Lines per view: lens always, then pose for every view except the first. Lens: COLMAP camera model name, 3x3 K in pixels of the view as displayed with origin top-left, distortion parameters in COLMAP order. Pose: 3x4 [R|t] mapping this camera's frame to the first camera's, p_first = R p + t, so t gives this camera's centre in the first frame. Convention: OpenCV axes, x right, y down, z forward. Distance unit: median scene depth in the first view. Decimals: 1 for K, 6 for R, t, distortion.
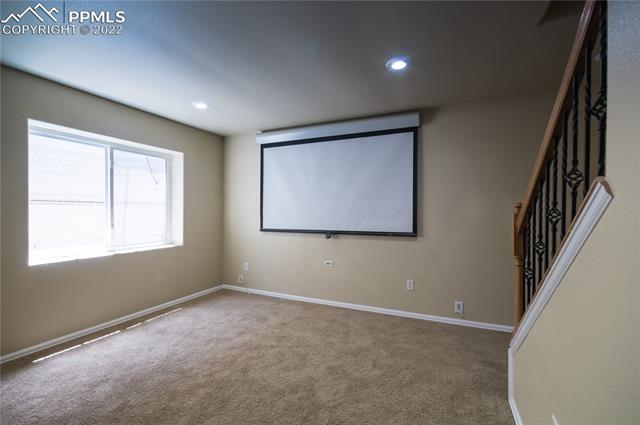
lens RADIAL K [[280.4, 0, 319.9], [0, 280.4, 214.7], [0, 0, 1]] dist [0.002384, 0.000202]
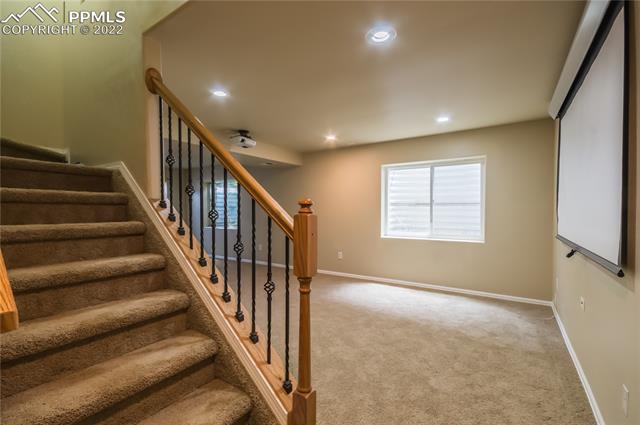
lens RADIAL K [[281.7, 0, 317.0], [0, 281.7, 212.4], [0, 0, 1]] dist [-0.000608, -0.000270]
pose [[-0.153583, 0.006133, -0.988117, 0.772086], [-0.009721, 0.999923, 0.007717, -0.006741], [0.988088, 0.010790, -0.153511, 0.641615]]
